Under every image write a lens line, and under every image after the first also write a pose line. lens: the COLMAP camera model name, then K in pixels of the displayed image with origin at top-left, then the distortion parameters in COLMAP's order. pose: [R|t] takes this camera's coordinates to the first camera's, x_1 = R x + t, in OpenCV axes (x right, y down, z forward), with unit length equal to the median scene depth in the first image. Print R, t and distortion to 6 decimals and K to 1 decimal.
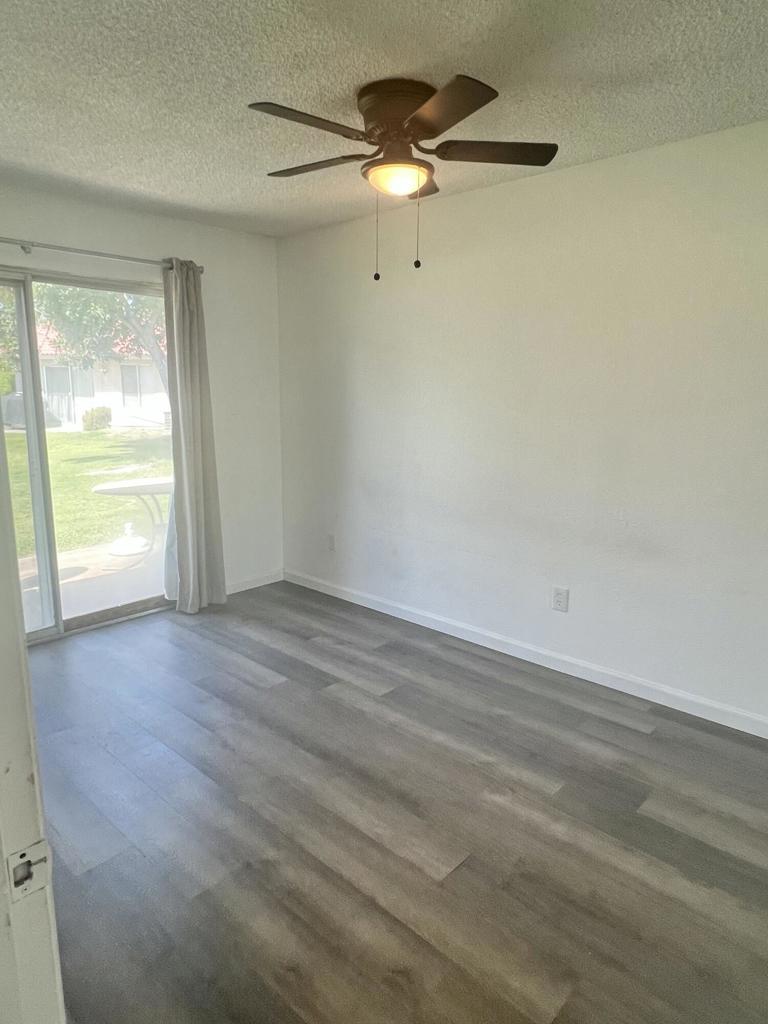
lens RADIAL K [[641.3, 0, 384.0], [0, 641.3, 512.0], [0, 0, 1]] dist [-0.000220, -0.001282]
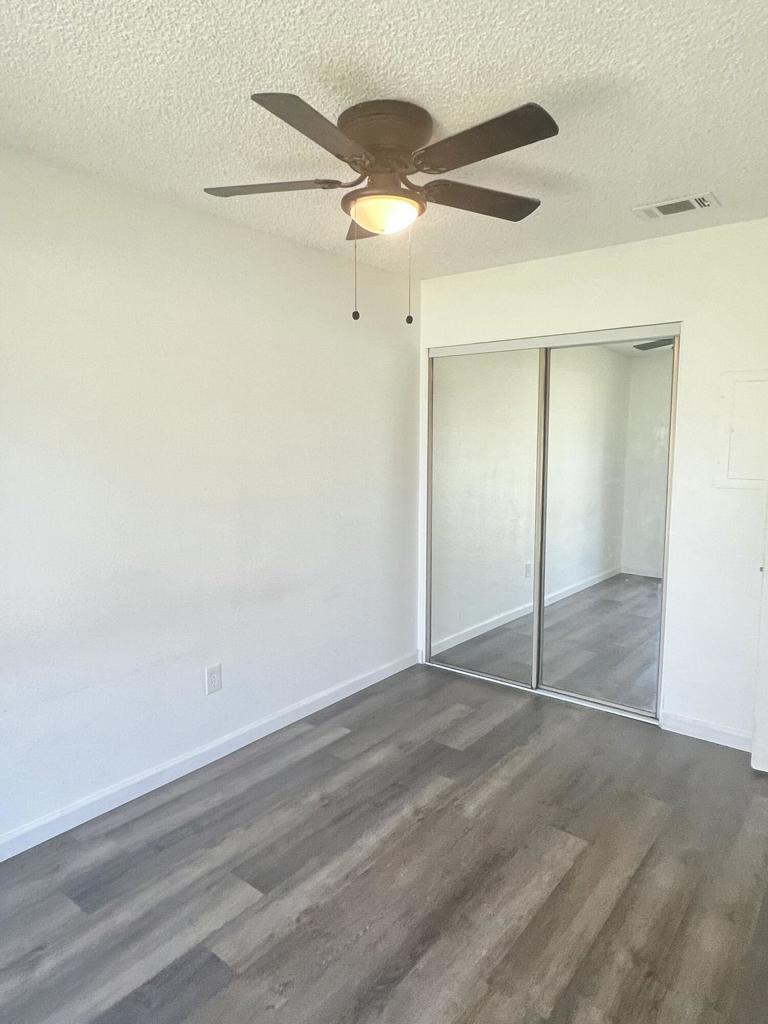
lens RADIAL K [[641.3, 0, 384.0], [0, 641.3, 512.0], [0, 0, 1]] dist [-0.000220, -0.001282]
pose [[-0.079001, -0.125386, 0.988958, -0.731131], [0.190461, 0.971885, 0.138436, -0.205187], [-0.978511, 0.199294, -0.052899, 0.945748]]
